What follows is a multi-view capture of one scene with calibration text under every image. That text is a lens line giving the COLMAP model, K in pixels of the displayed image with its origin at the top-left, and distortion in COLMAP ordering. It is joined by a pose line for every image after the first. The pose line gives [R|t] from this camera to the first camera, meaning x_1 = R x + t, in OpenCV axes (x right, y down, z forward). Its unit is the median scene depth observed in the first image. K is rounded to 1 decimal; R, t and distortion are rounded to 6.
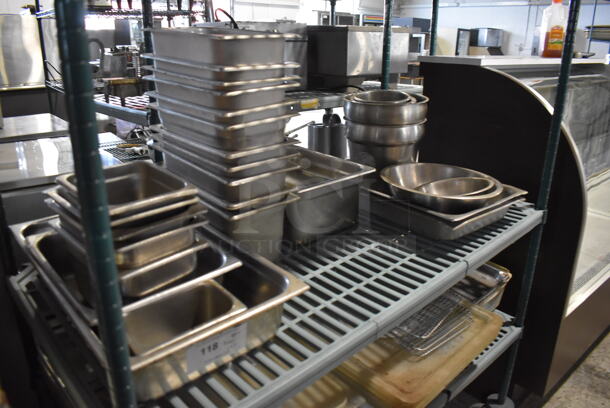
lens RADIAL K [[471.8, 0, 309.2], [0, 471.8, 202.8], [0, 0, 1]] dist [-0.091965, 0.006358]
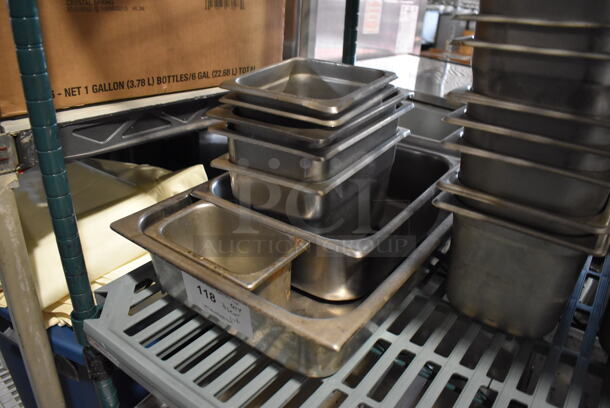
lens RADIAL K [[470.8, 0, 309.7], [0, 470.8, 204.5], [0, 0, 1]] dist [-0.086740, -0.001241]
pose [[0.179816, 0.423828, -0.887714, 0.294810], [-0.383816, 0.861126, 0.333387, -0.089225], [0.905732, 0.280771, 0.317516, 0.594644]]
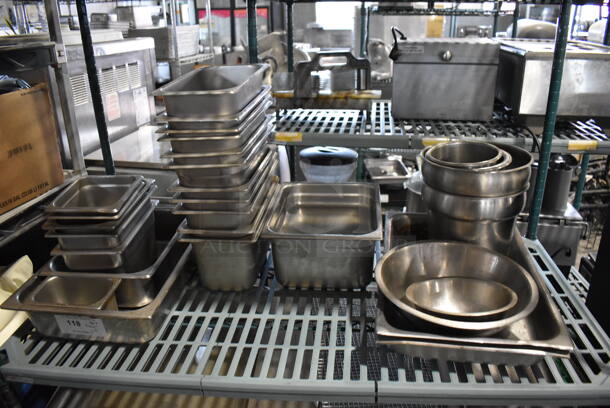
lens RADIAL K [[471.8, 0, 307.0], [0, 471.8, 206.3], [0, 0, 1]] dist [-0.091965, 0.006358]
pose [[0.650179, 0.271662, -0.709554, 0.766119], [-0.233310, 0.960159, 0.153822, -0.271562], [0.723072, 0.065534, 0.687657, 0.367744]]
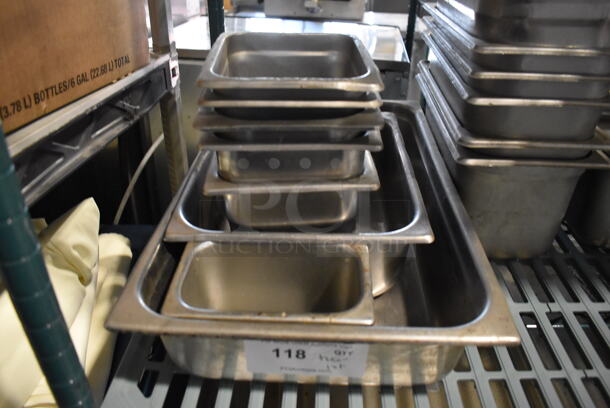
lens RADIAL K [[471.8, 0, 307.3], [0, 471.8, 204.6], [0, 0, 1]] dist [-0.091965, 0.006358]
pose [[0.699441, 0.346005, -0.625350, 0.071208], [-0.247733, 0.938123, 0.241978, -0.007501], [0.670380, -0.014330, 0.741879, 0.394776]]
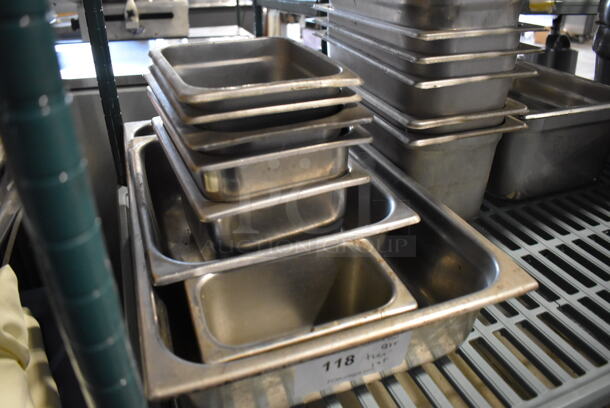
lens RADIAL K [[471.8, 0, 308.7], [0, 471.8, 204.9], [0, 0, 1]] dist [-0.091965, 0.006358]
pose [[0.921962, 0.158373, -0.353417, -0.053905], [-0.109420, 0.981905, 0.154565, 0.028585], [0.371501, -0.103833, 0.922608, 0.329876]]
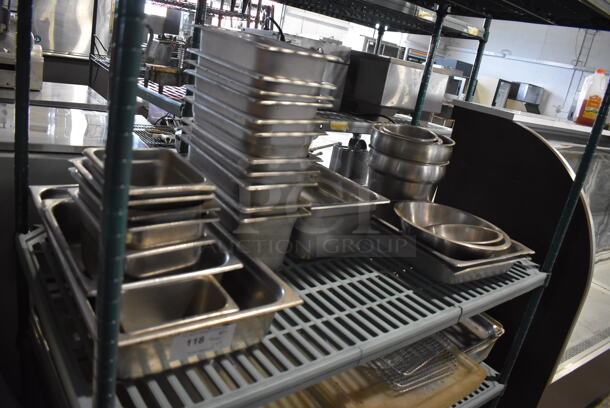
lens RADIAL K [[471.8, 0, 309.8], [0, 471.8, 203.5], [0, 0, 1]] dist [-0.091965, 0.006358]
pose [[0.980786, 0.192788, -0.029860, 0.003229], [-0.193731, 0.980507, -0.032771, 0.000880], [0.022960, 0.037926, 0.999017, -0.019595]]
